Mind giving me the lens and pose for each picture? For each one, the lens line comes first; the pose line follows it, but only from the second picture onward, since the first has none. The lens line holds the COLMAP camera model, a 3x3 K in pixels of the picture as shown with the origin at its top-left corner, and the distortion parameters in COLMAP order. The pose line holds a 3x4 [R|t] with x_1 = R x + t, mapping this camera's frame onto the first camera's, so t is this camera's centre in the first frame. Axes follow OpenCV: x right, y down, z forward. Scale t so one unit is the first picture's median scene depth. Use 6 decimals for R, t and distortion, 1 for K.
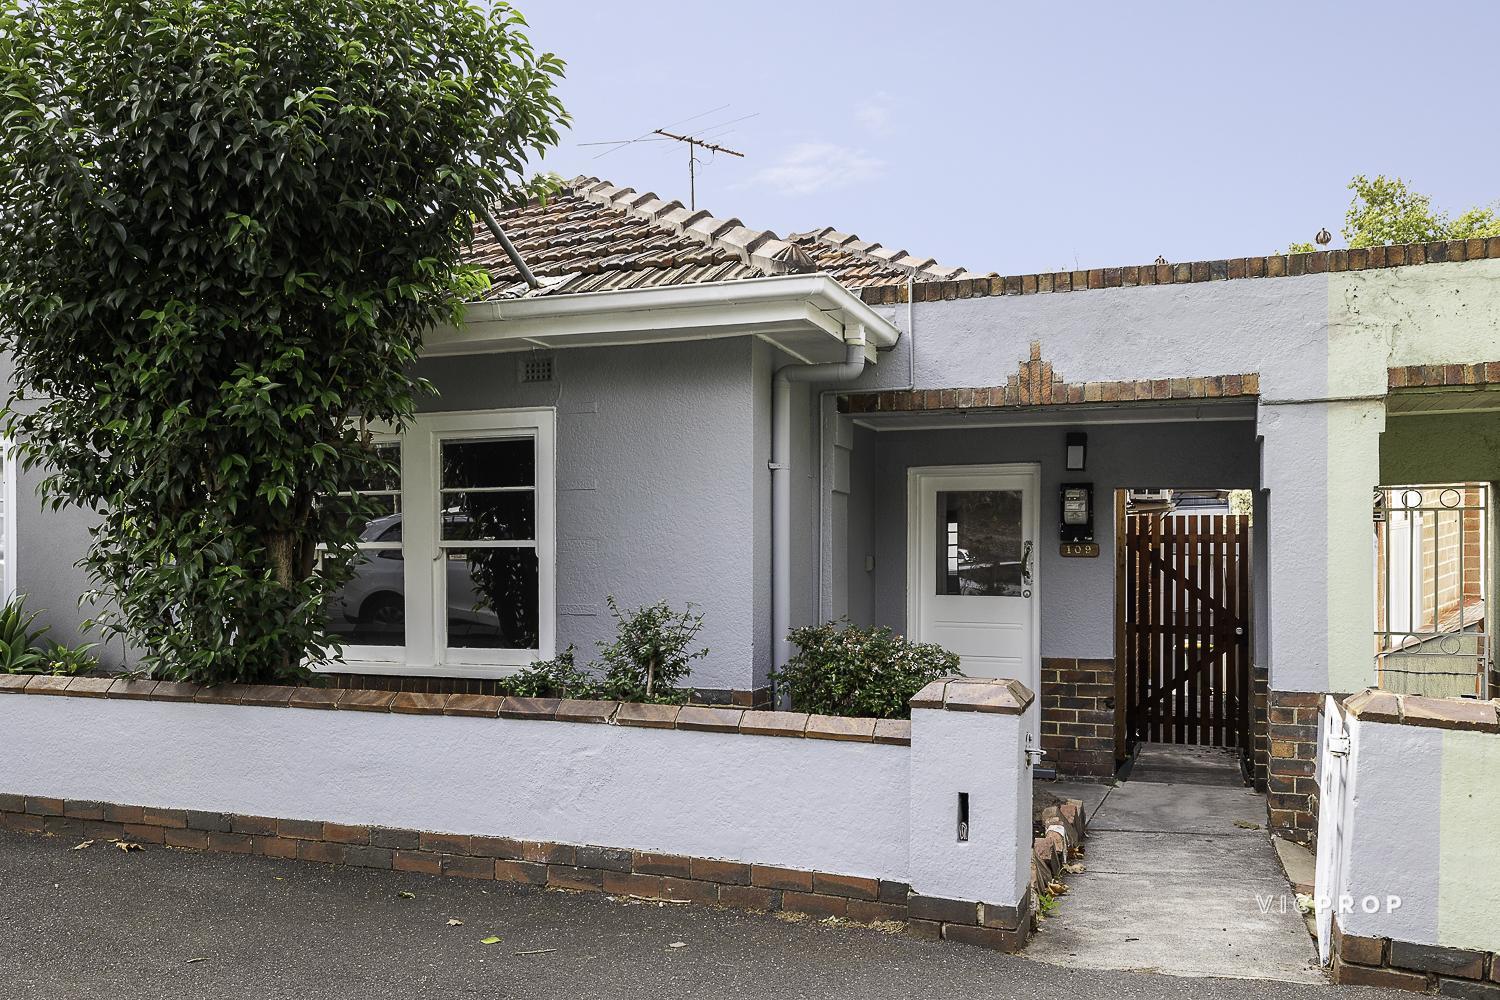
lens RADIAL K [[1211.2, 0, 750.0], [0, 1211.2, 500.4], [0, 0, 1]] dist [-0.002074, -0.000380]
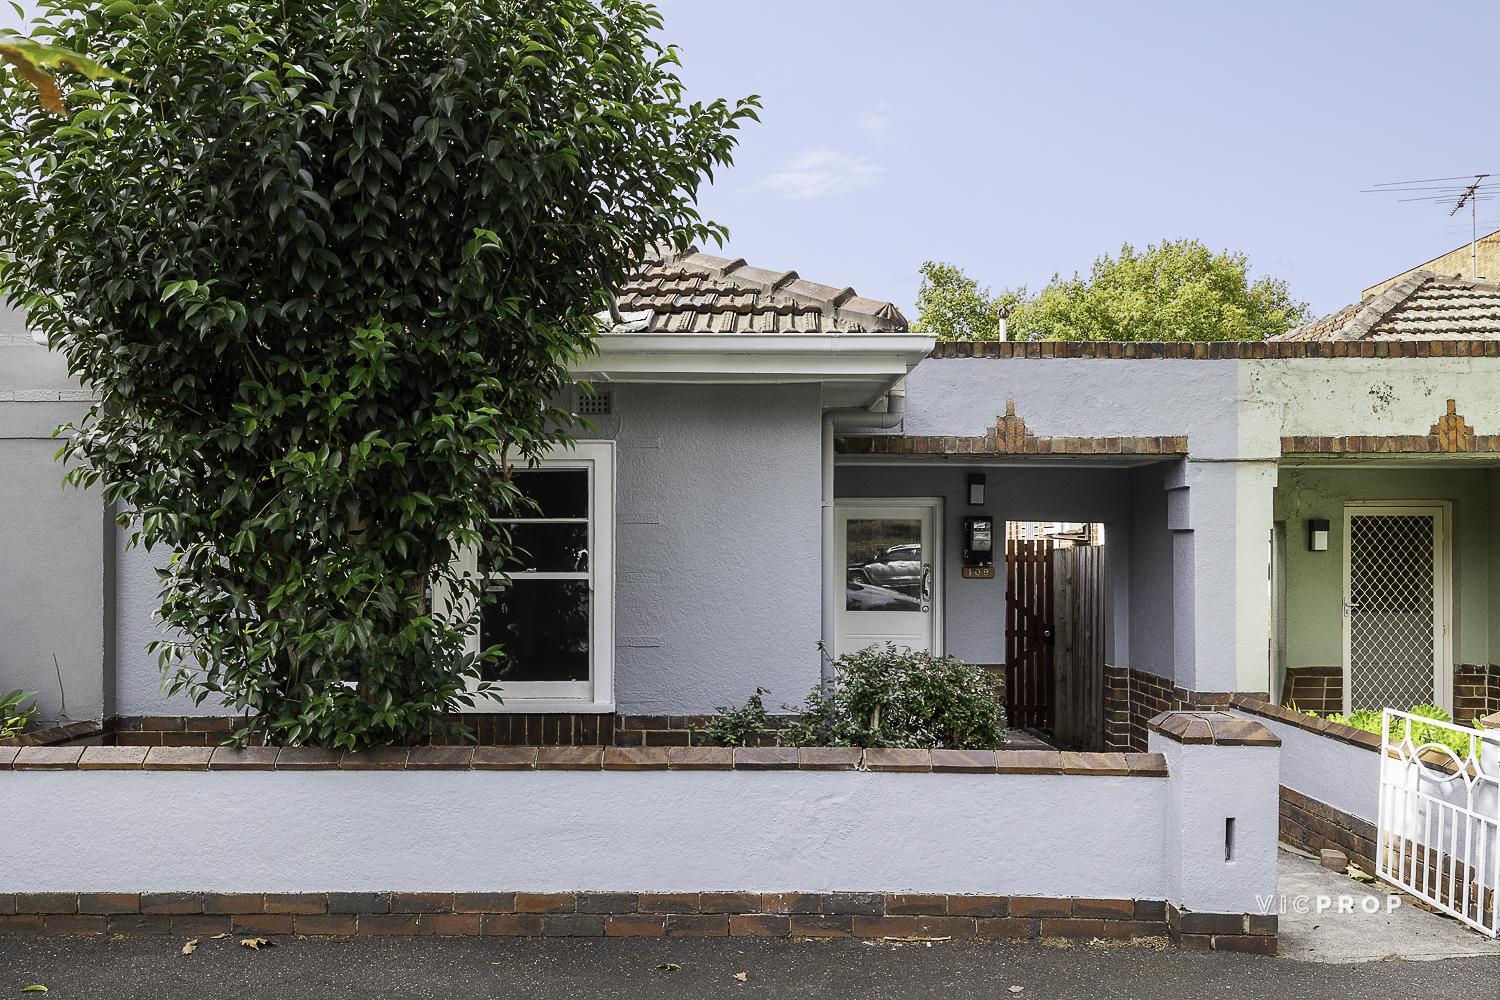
lens RADIAL K [[1038.2, 0, 749.6], [0, 1038.2, 505.3], [0, 0, 1]] dist [-0.002706, 0.000406]
pose [[0.939737, 0.016777, 0.341486, -0.430577], [-0.017588, 0.999845, -0.000720, -0.030312], [-0.341445, -0.005330, 0.939887, 0.183254]]
